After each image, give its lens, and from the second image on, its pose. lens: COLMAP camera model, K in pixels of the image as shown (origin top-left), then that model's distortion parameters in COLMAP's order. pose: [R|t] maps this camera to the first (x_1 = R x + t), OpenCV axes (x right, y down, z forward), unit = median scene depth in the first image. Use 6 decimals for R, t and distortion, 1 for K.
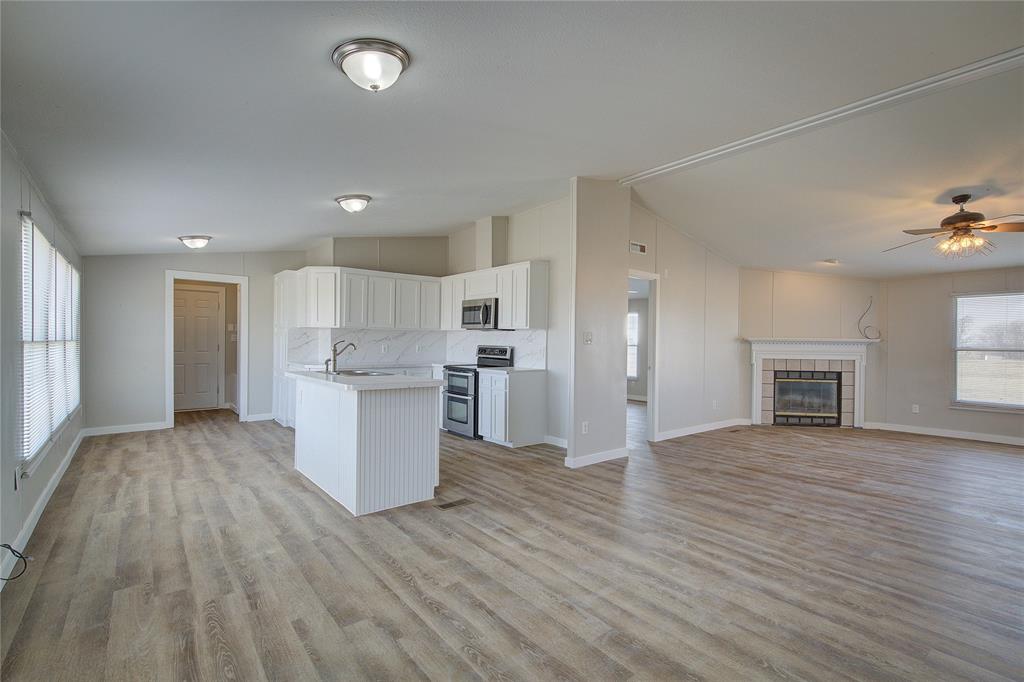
lens RADIAL K [[466.4, 0, 509.9], [0, 466.4, 343.3], [0, 0, 1]] dist [-0.002324, -0.000615]
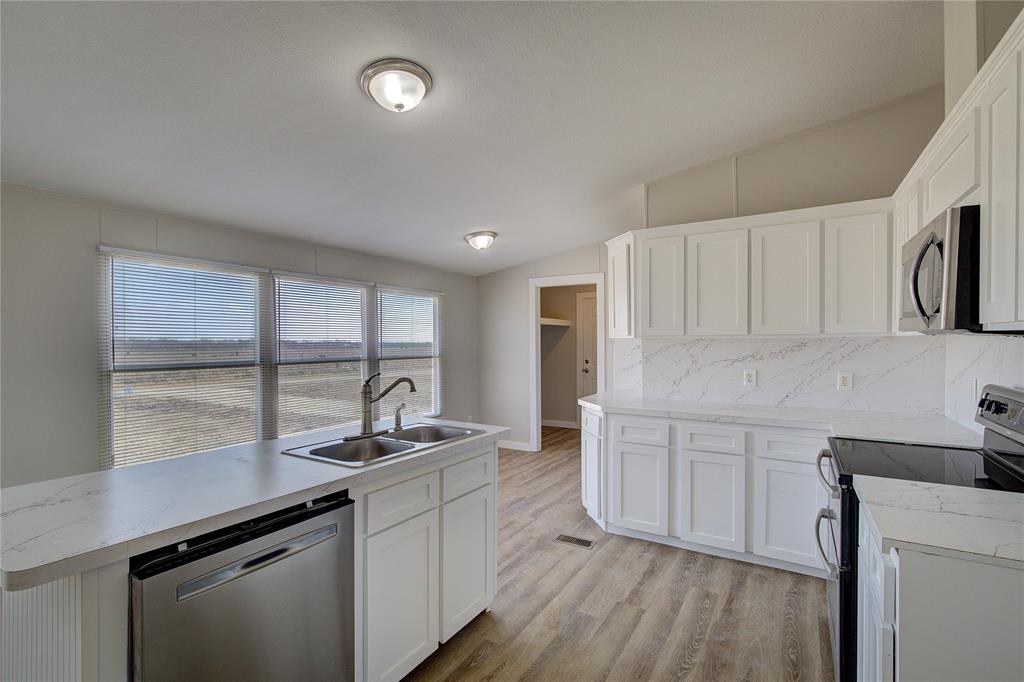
lens RADIAL K [[466.4, 0, 510.7], [0, 466.4, 341.7], [0, 0, 1]] dist [-0.002324, -0.000615]
pose [[0.337252, -0.011686, -0.941342, 0.163952], [0.000701, 0.999926, -0.012162, -0.029738], [0.941414, 0.003442, 0.337235, 0.929981]]
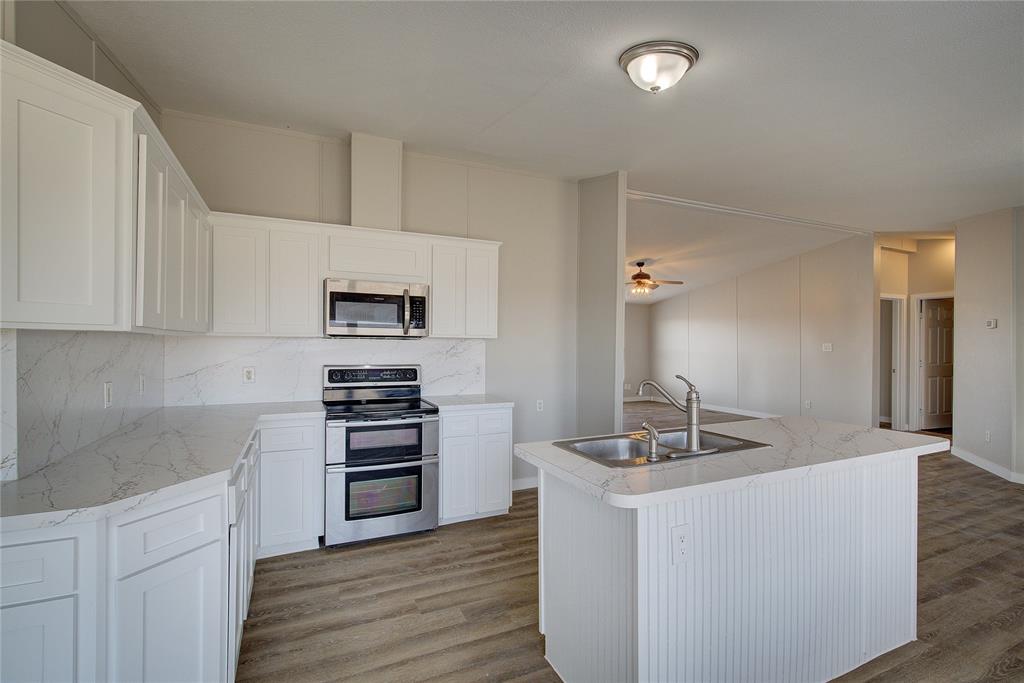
lens RADIAL K [[466.4, 0, 512.0], [0, 466.4, 341.6], [0, 0, 1]] dist [-0.002324, -0.000615]
pose [[0.243885, -0.010167, 0.969751, -0.797241], [0.003243, 0.999948, 0.009668, -0.041596], [-0.969799, 0.000787, 0.243905, 1.007976]]
